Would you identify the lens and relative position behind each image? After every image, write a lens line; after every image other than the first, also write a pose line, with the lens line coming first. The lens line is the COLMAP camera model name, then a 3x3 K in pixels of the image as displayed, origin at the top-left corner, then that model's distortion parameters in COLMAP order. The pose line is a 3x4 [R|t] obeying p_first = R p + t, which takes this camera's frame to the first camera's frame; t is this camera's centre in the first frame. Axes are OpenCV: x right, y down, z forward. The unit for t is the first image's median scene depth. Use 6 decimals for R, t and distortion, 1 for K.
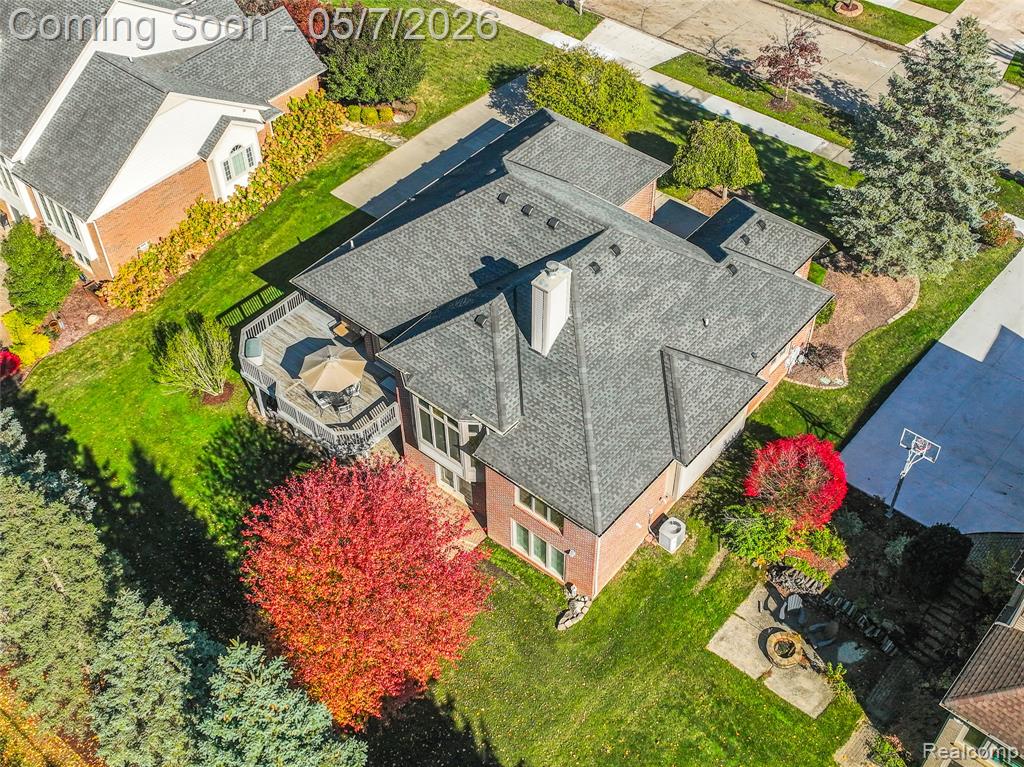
lens RADIAL K [[1134.7, 0, 512.0], [0, 1134.7, 383.5], [0, 0, 1]] dist [-0.045176, -0.003531]
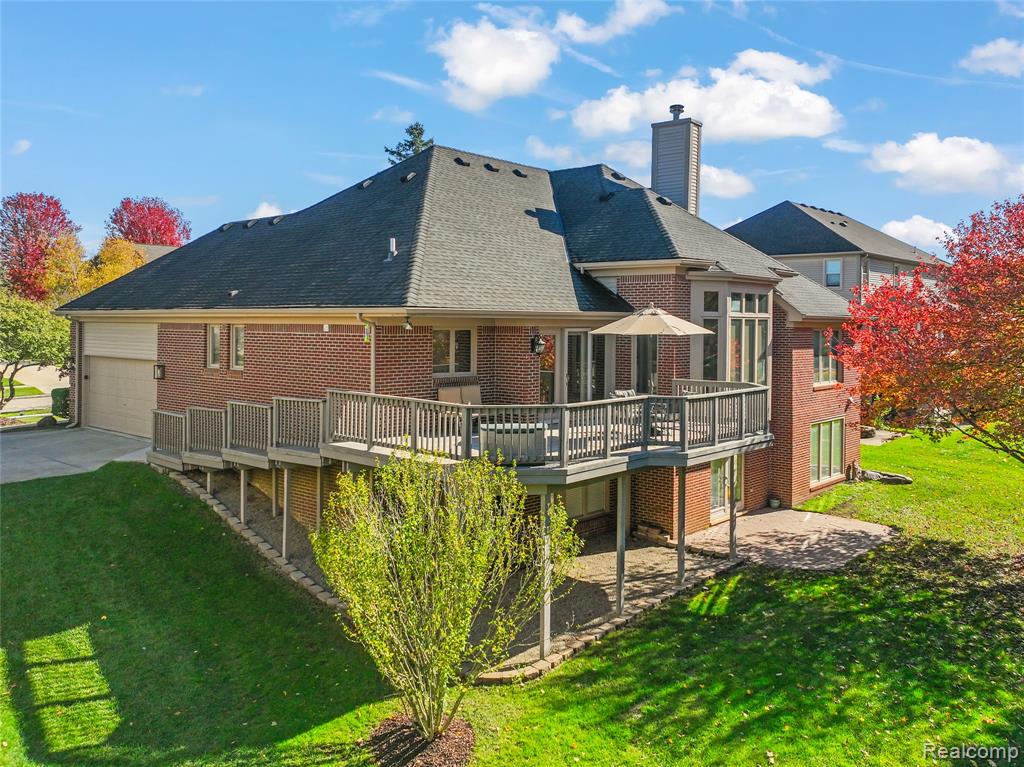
lens RADIAL K [[848.1, 0, 534.3], [0, 848.1, 319.0], [0, 0, 1]] dist [-0.002109, -0.005021]
pose [[0.014500, 0.015357, 0.999777, -0.482309], [0.726934, 0.686384, -0.021086, -0.043286], [-0.686555, 0.727077, -0.001211, 0.911156]]
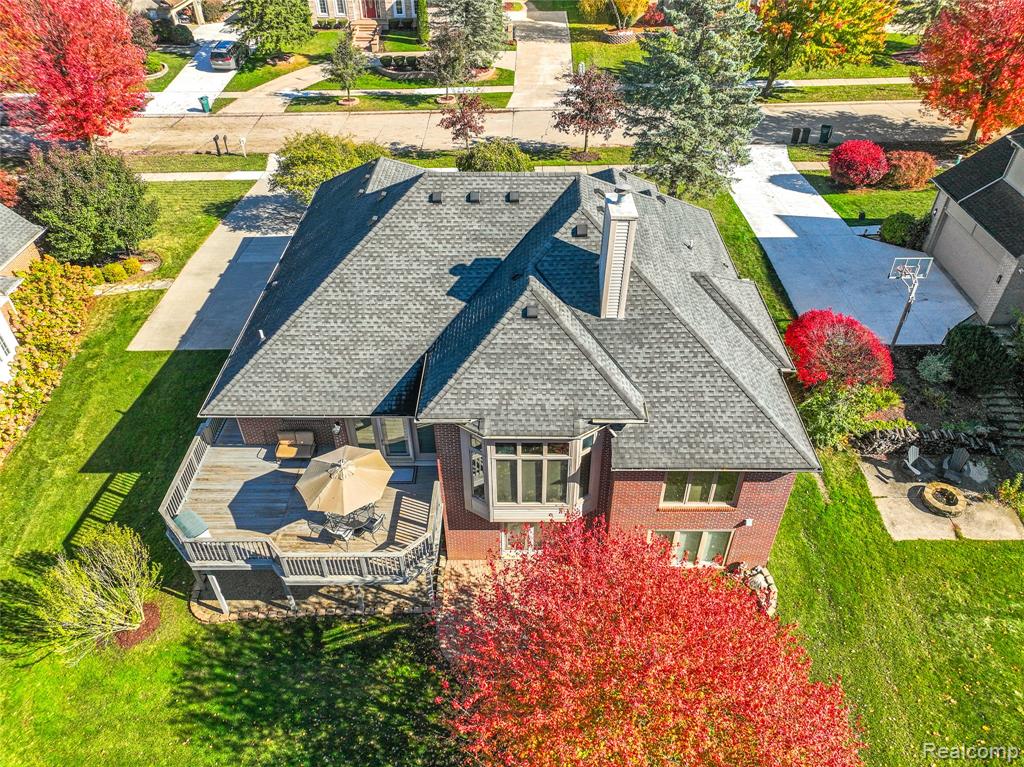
lens RADIAL K [[726.7, 0, 512.0], [0, 726.7, 383.5], [0, 0, 1]] dist [-0.004553, 0.000961]
pose [[0.771330, -0.397197, 0.497278, -0.246254], [0.465013, 0.885189, -0.014245, -0.009930], [-0.434527, 0.242228, 0.867475, 0.482288]]
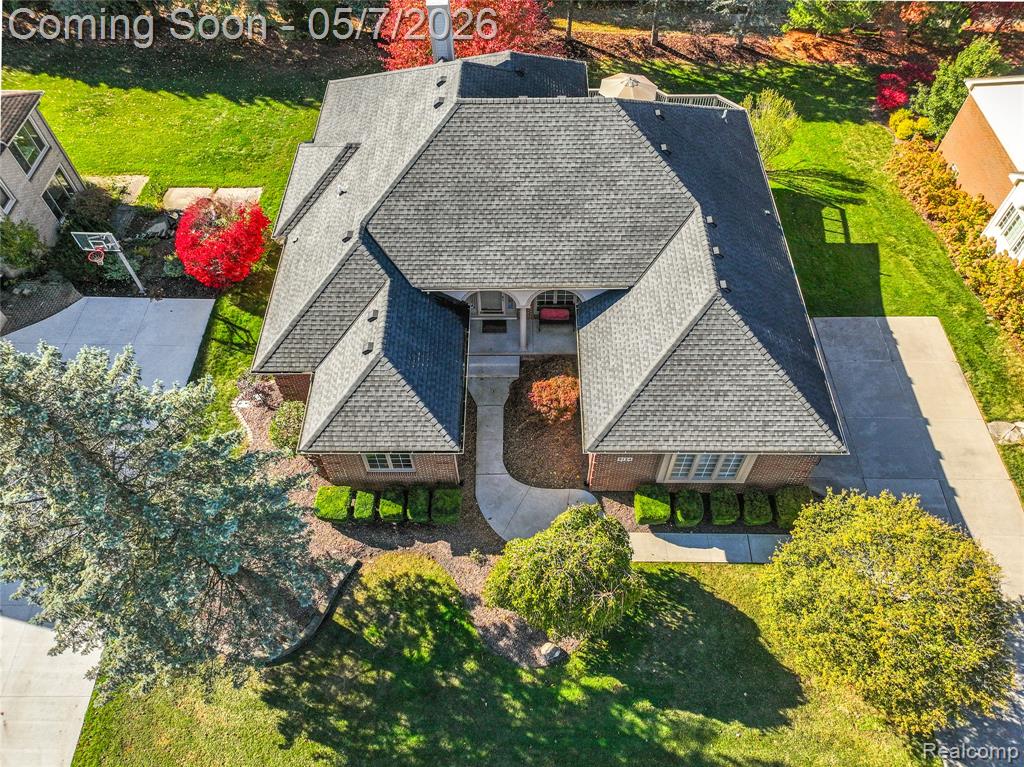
lens RADIAL K [[738.7, 0, 512.0], [0, 738.7, 383.5], [0, 0, 1]] dist [-0.000451, 0.006521]
pose [[-0.766867, 0.528476, -0.364182, 0.312533], [-0.459843, -0.056581, 0.886196, -0.555595], [0.447728, 0.847061, 0.286406, 0.866669]]
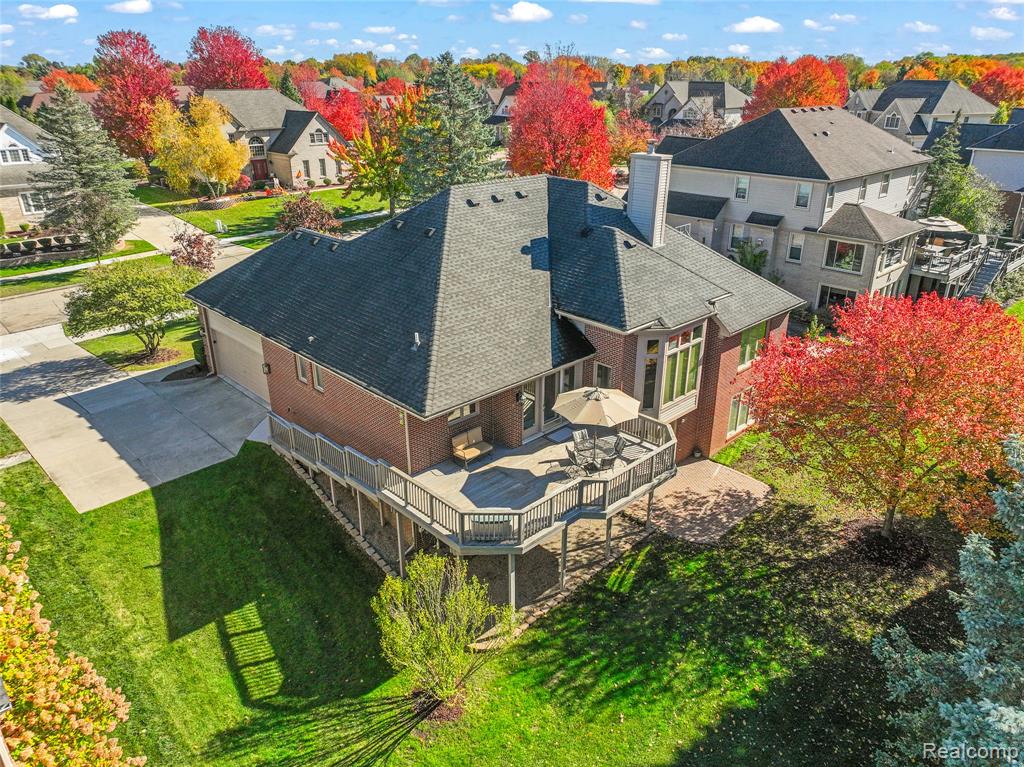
lens RADIAL K [[726.7, 0, 512.0], [0, 726.7, 383.5], [0, 0, 1]] dist [-0.004553, 0.000961]
pose [[0.101339, -0.385419, 0.917160, -0.528072], [0.728551, 0.656532, 0.195396, -0.139600], [-0.677454, 0.648396, 0.347330, 0.759820]]
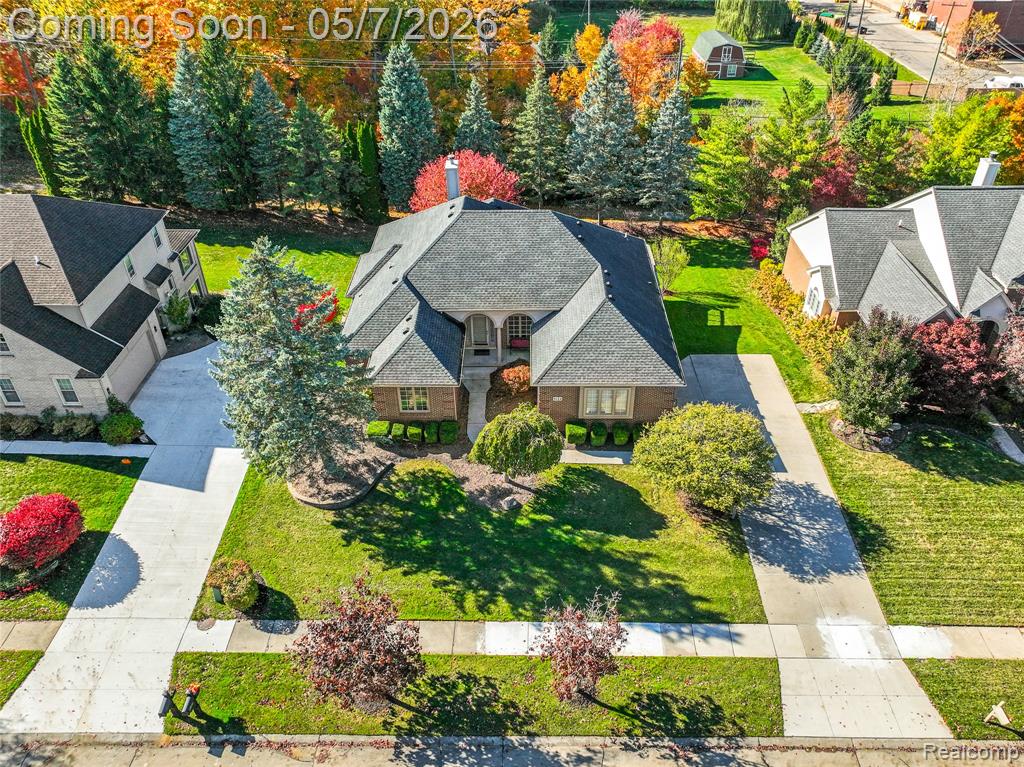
lens RADIAL K [[776.6, 0, 517.9], [0, 776.6, 404.0], [0, 0, 1]] dist [0.005852, 0.001762]
pose [[-0.767064, 0.393548, -0.506689, 0.550868], [-0.461825, 0.209509, 0.861872, -0.847647], [0.445344, 0.895112, 0.021043, 1.036658]]
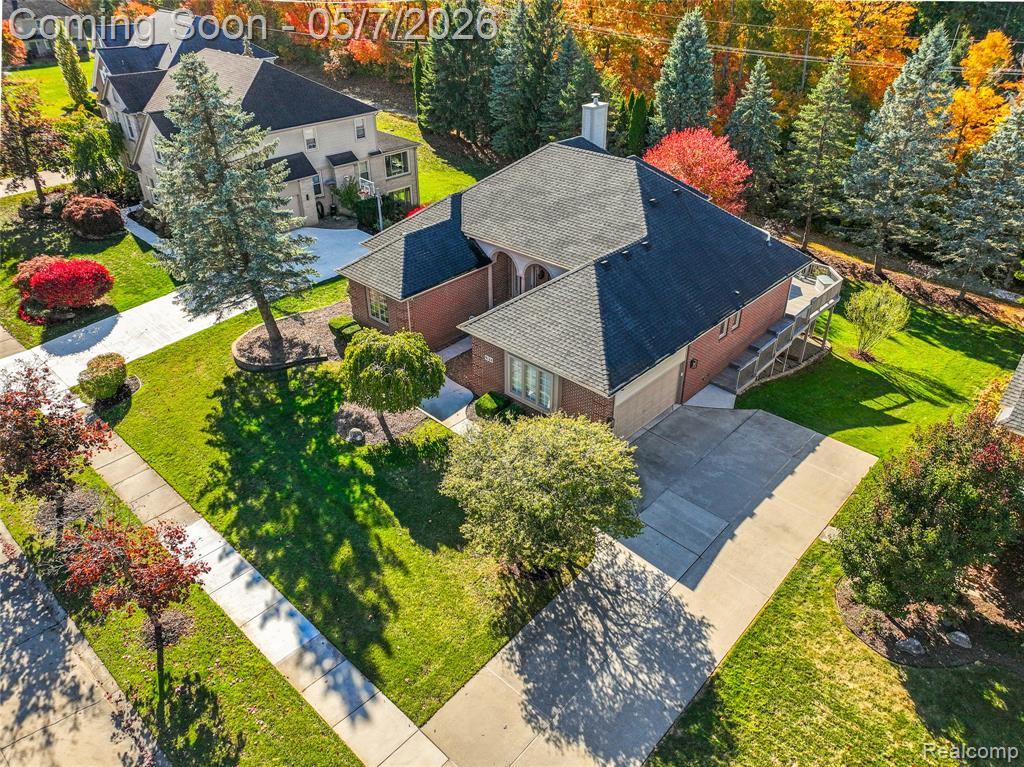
lens RADIAL K [[726.7, 0, 512.0], [0, 726.7, 383.5], [0, 0, 1]] dist [-0.004553, 0.000961]
pose [[-0.998777, -0.020357, 0.045061, 0.073795], [0.040393, 0.189699, 0.981011, -0.761142], [-0.028518, 0.981631, -0.188645, 1.195969]]
